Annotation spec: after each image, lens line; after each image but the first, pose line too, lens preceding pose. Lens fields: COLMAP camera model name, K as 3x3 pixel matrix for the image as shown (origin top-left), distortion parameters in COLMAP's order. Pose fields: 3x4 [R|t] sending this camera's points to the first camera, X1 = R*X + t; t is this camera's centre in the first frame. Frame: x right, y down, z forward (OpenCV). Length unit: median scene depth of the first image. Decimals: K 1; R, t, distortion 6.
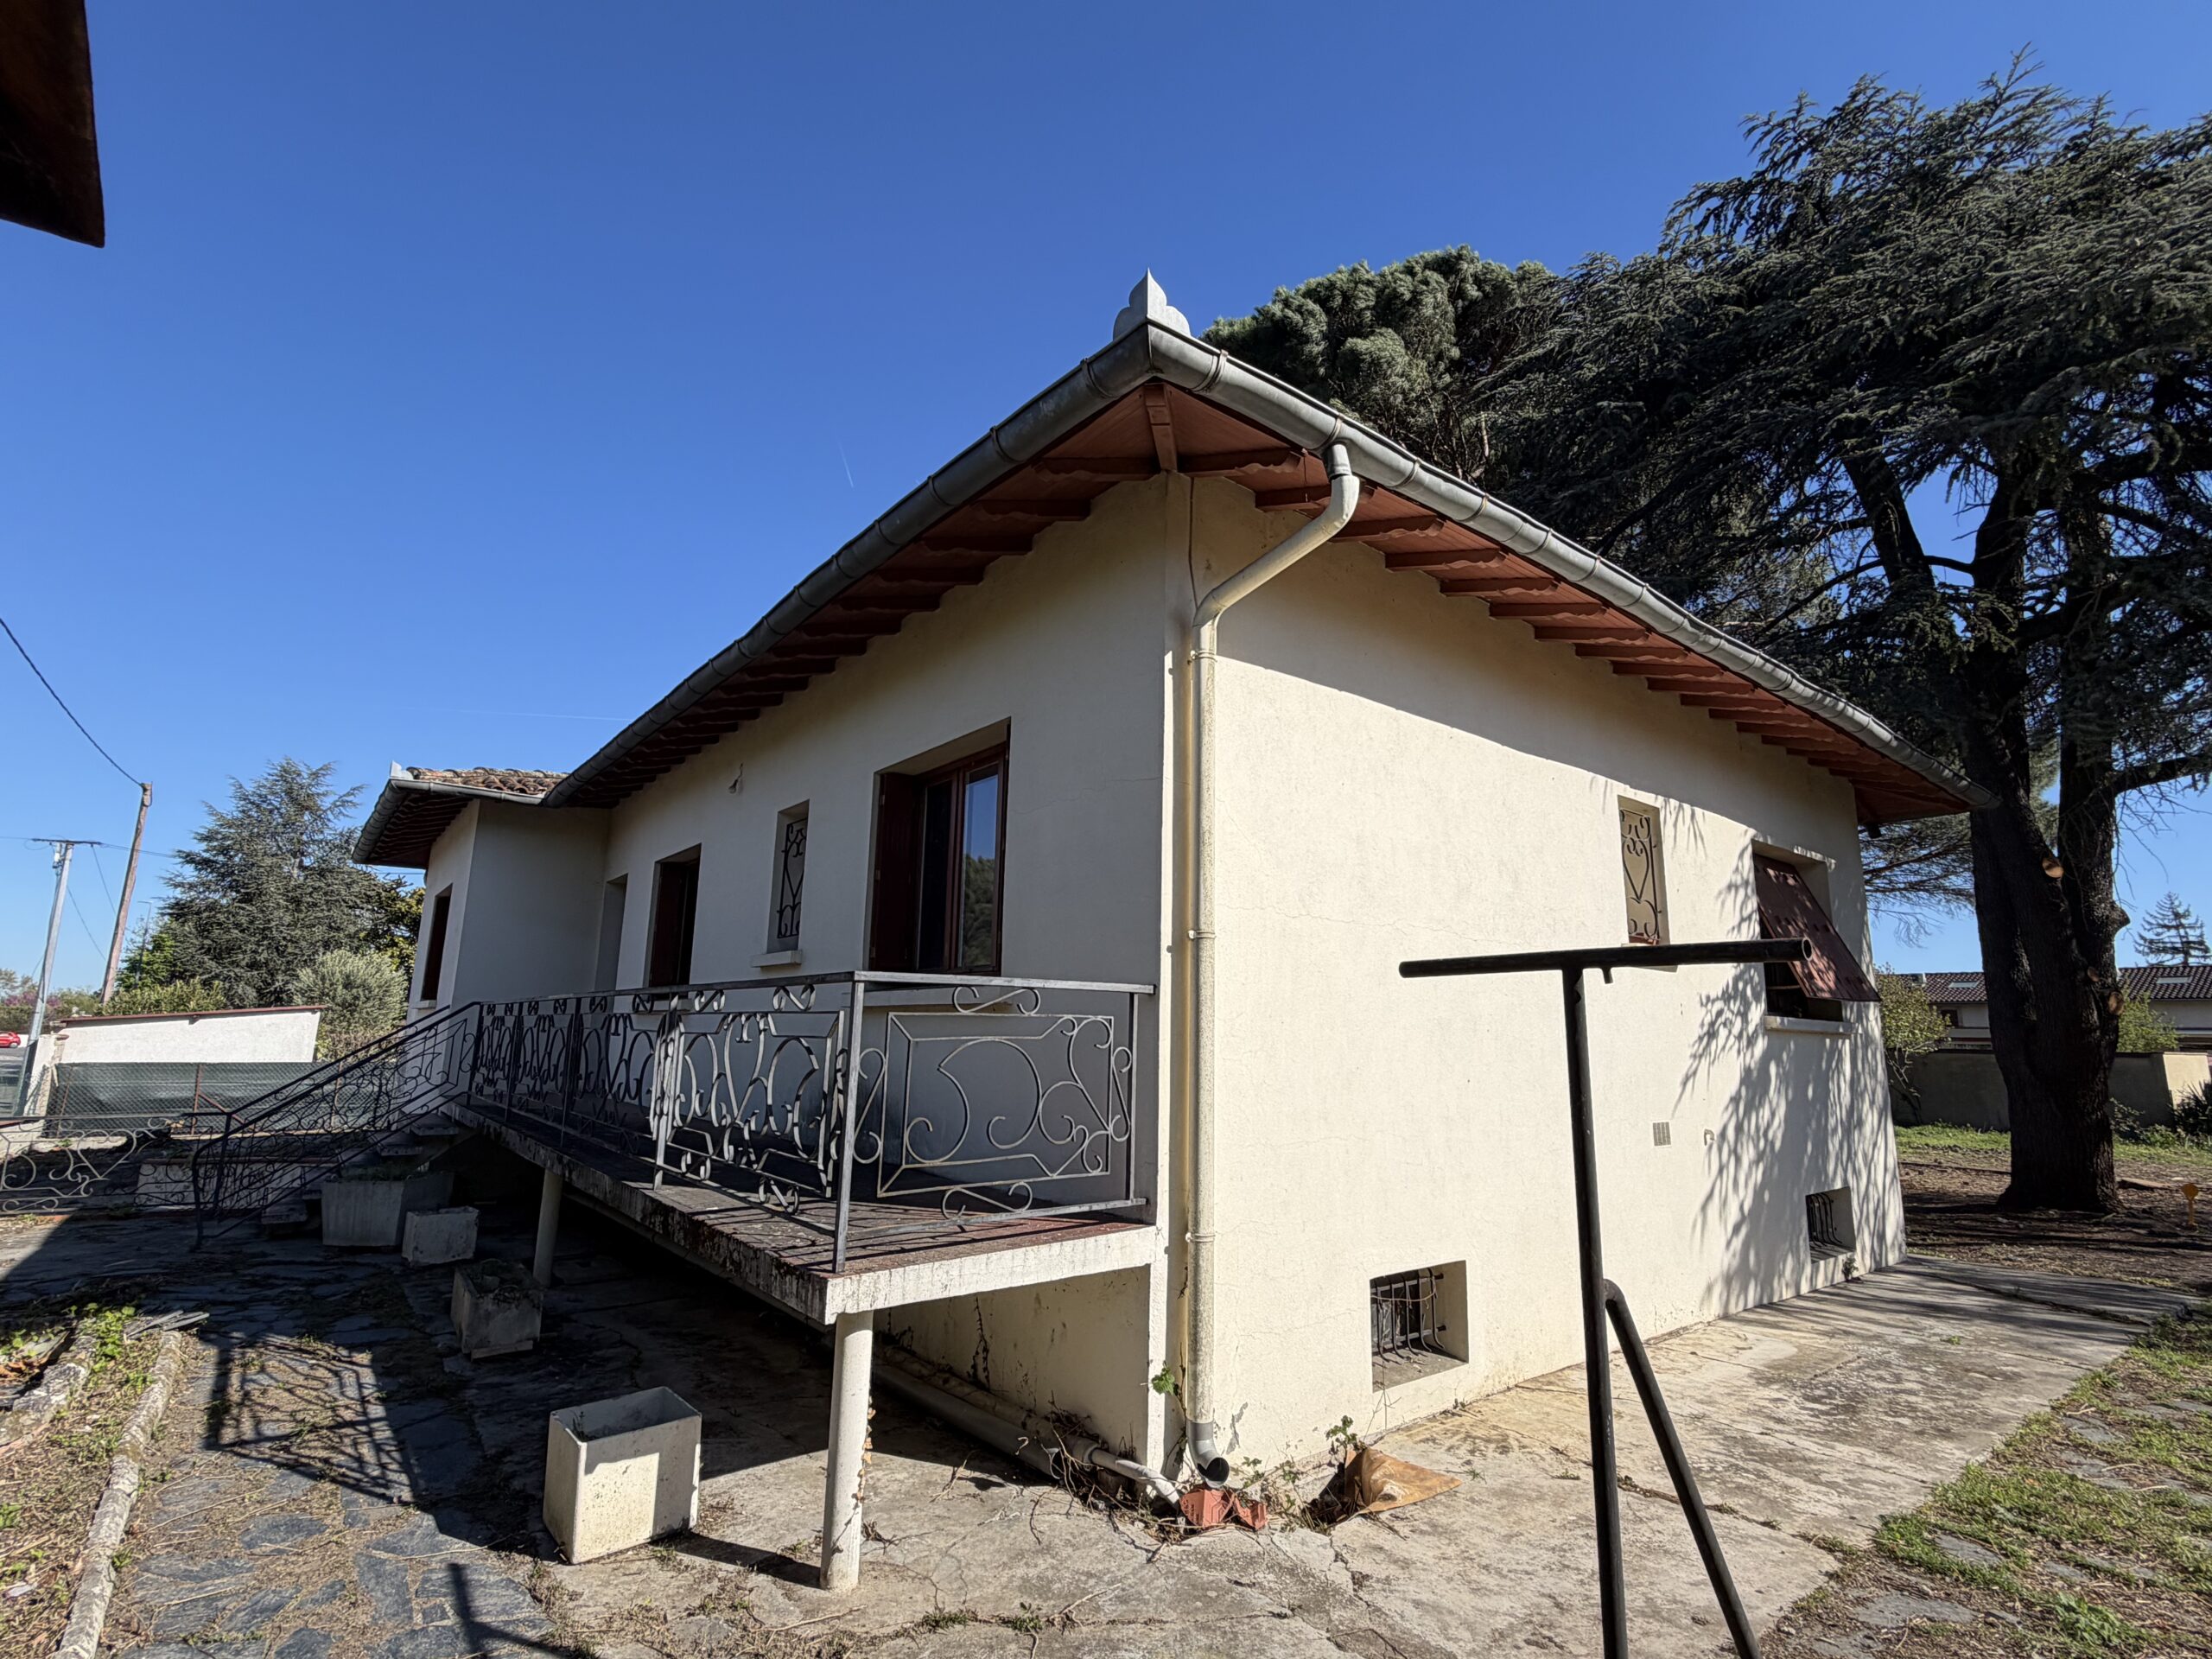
lens RADIAL K [[1062.3, 0, 1059.1], [0, 1062.3, 841.2], [0, 0, 1]] dist [-0.002193, 0.000717]
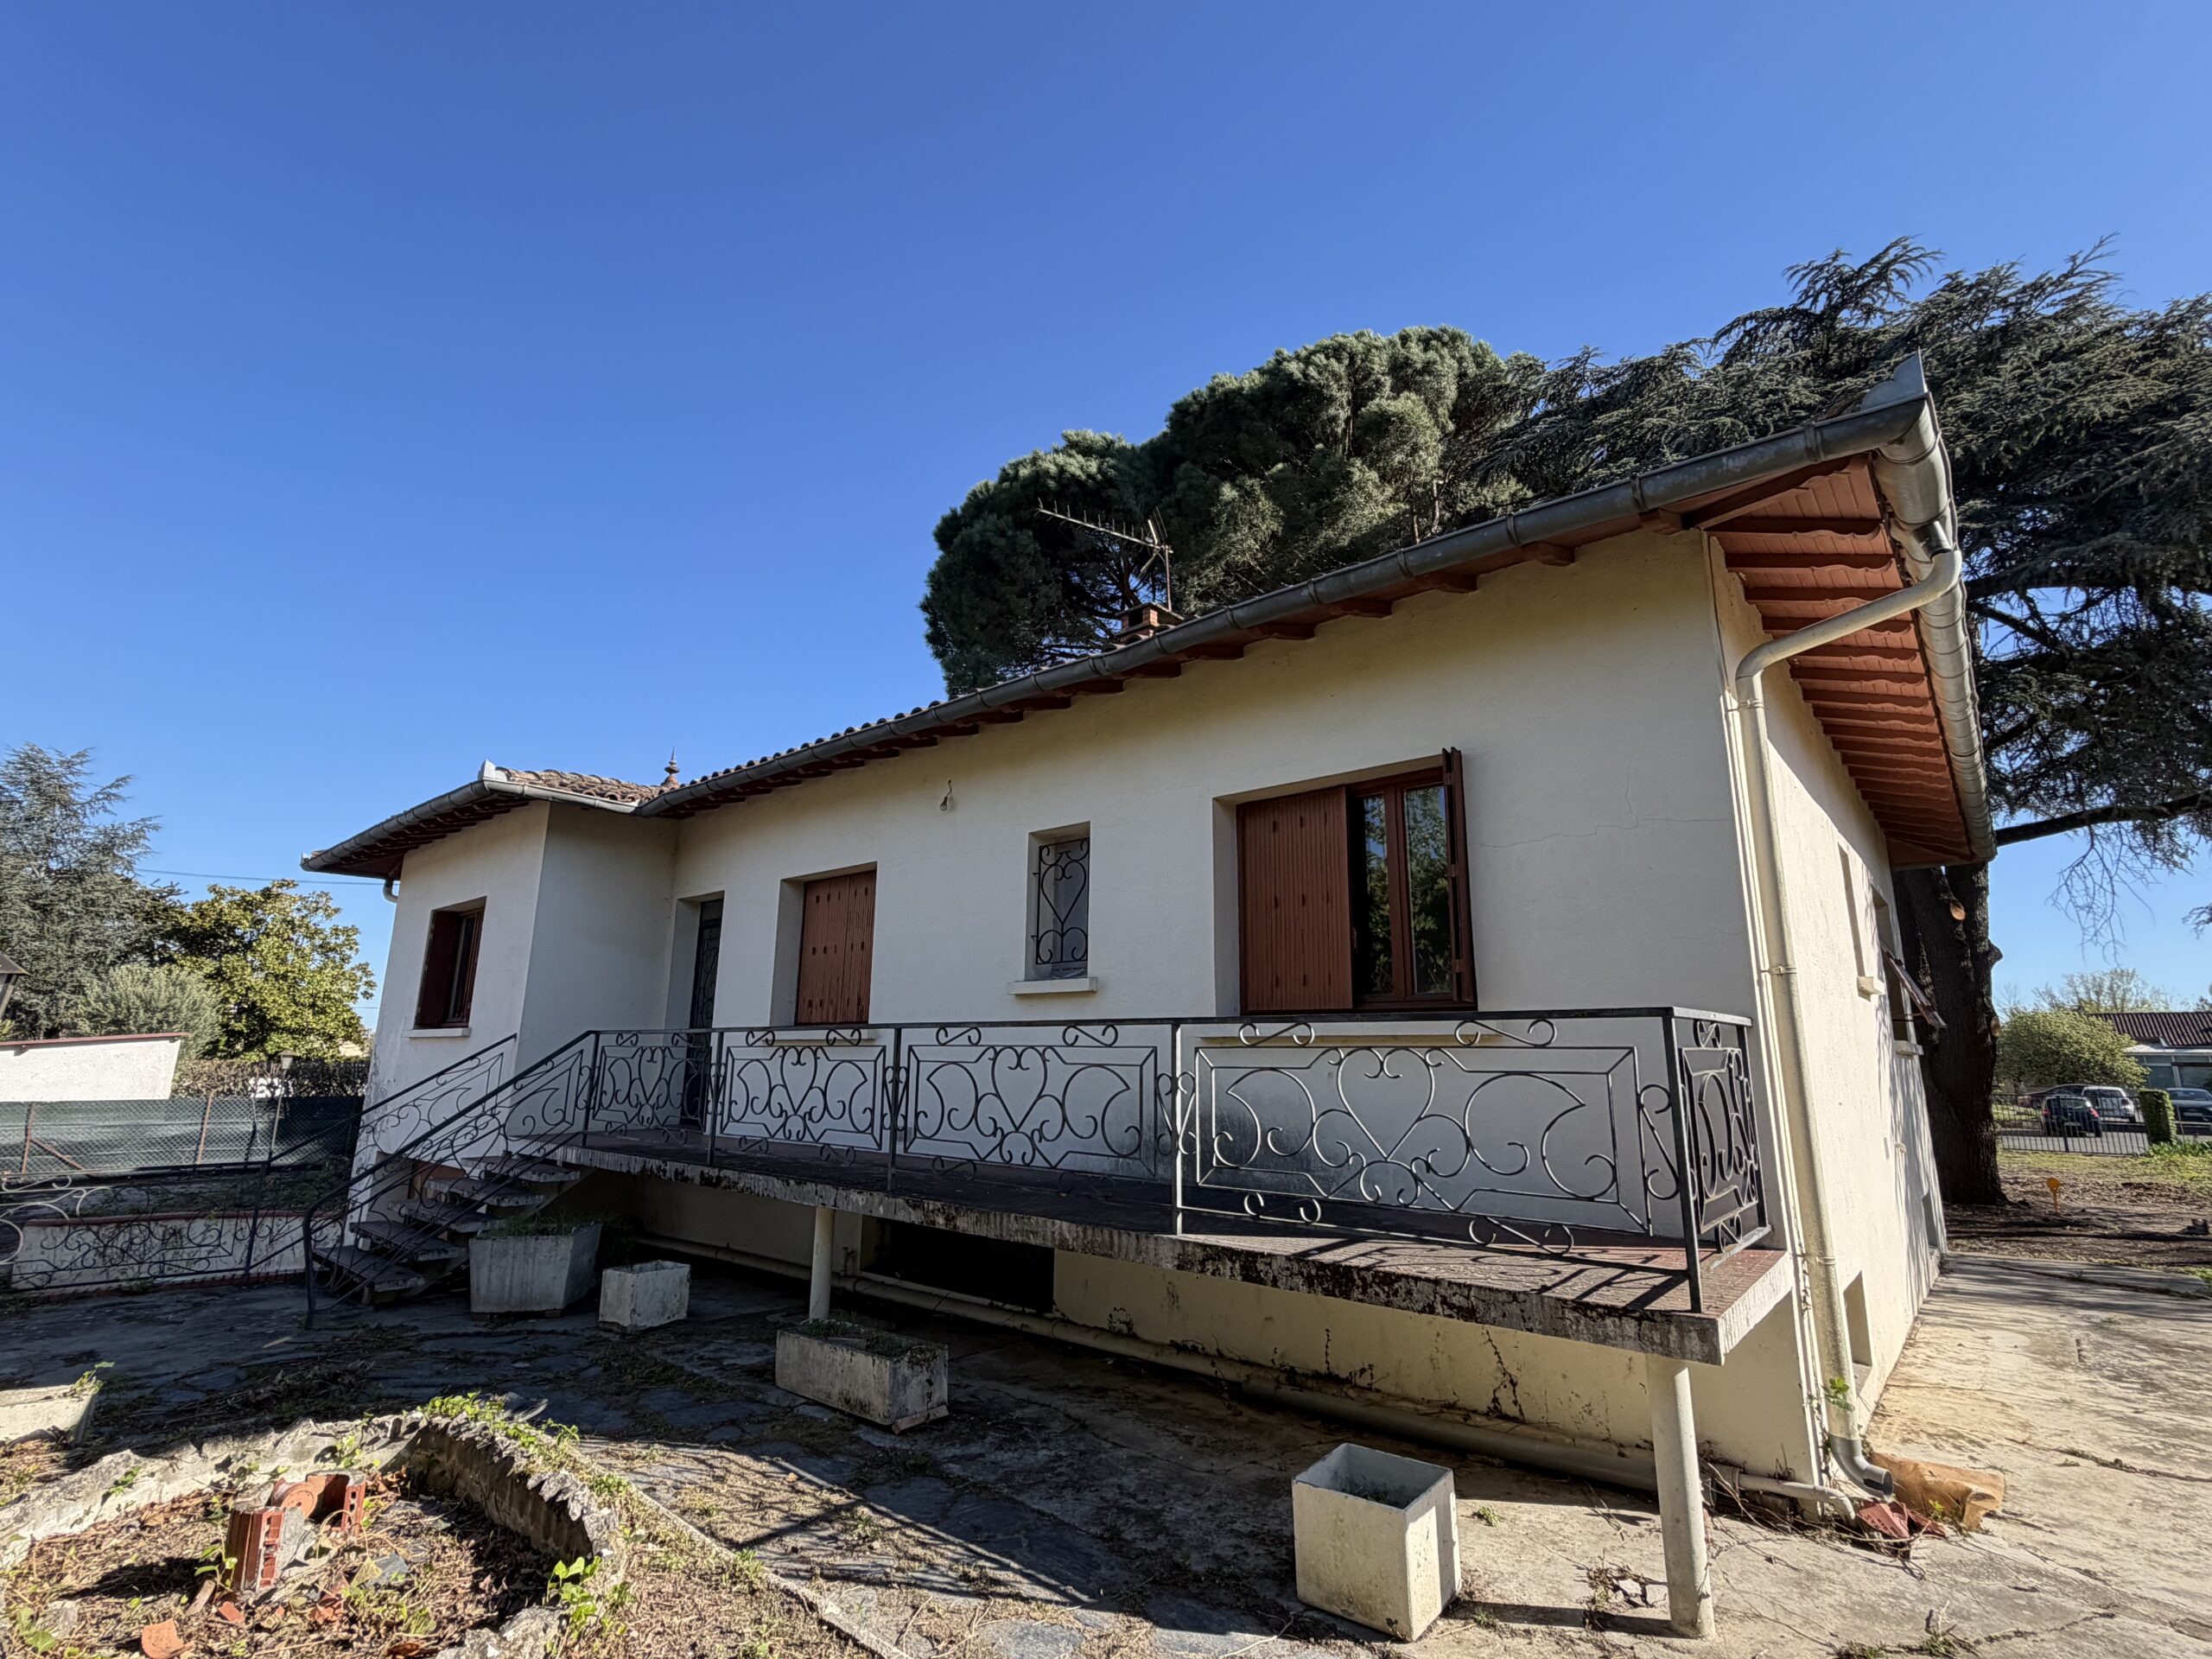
lens RADIAL K [[1062.3, 0, 1041.1], [0, 1062.3, 831.8], [0, 0, 1]] dist [-0.002193, 0.000717]
pose [[0.983002, 0.029659, 0.181185, -0.352372], [-0.024524, 0.999233, -0.030515, 0.001137], [-0.181952, 0.025553, 0.982975, 0.042835]]
